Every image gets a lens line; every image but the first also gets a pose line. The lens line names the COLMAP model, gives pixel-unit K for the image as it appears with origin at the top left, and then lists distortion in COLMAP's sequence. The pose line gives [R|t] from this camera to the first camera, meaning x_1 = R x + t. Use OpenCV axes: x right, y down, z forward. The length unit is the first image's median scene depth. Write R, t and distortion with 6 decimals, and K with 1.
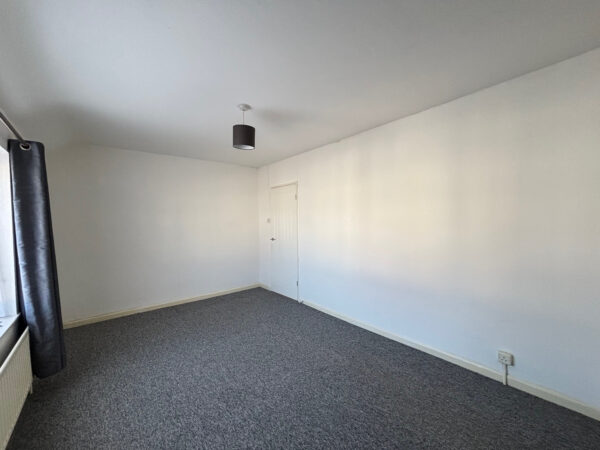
lens RADIAL K [[242.1, 0, 299.5], [0, 242.1, 223.7], [0, 0, 1]] dist [-0.000575, -0.000382]
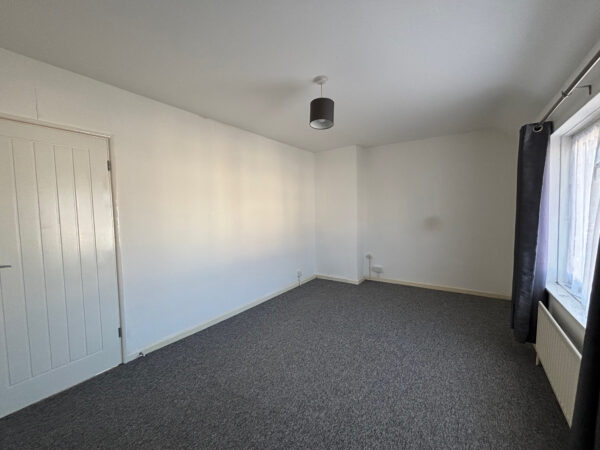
lens RADIAL K [[242.1, 0, 297.1], [0, 242.1, 225.7], [0, 0, 1]] dist [-0.000575, -0.000382]
pose [[-0.249002, -0.041235, 0.967625, -1.193795], [0.035299, 0.998043, 0.051615, 0.002641], [-0.967859, 0.047008, -0.247059, 1.464928]]
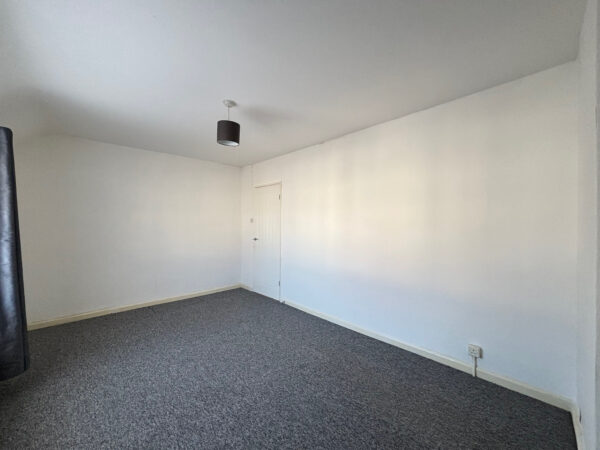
lens RADIAL K [[242.1, 0, 299.6], [0, 242.1, 223.2], [0, 0, 1]] dist [-0.000575, -0.000382]
pose [[0.997385, 0.019495, 0.069588, 0.000136], [-0.018481, 0.999714, -0.015178, 0.024759], [-0.069864, 0.013852, 0.997460, -0.010745]]
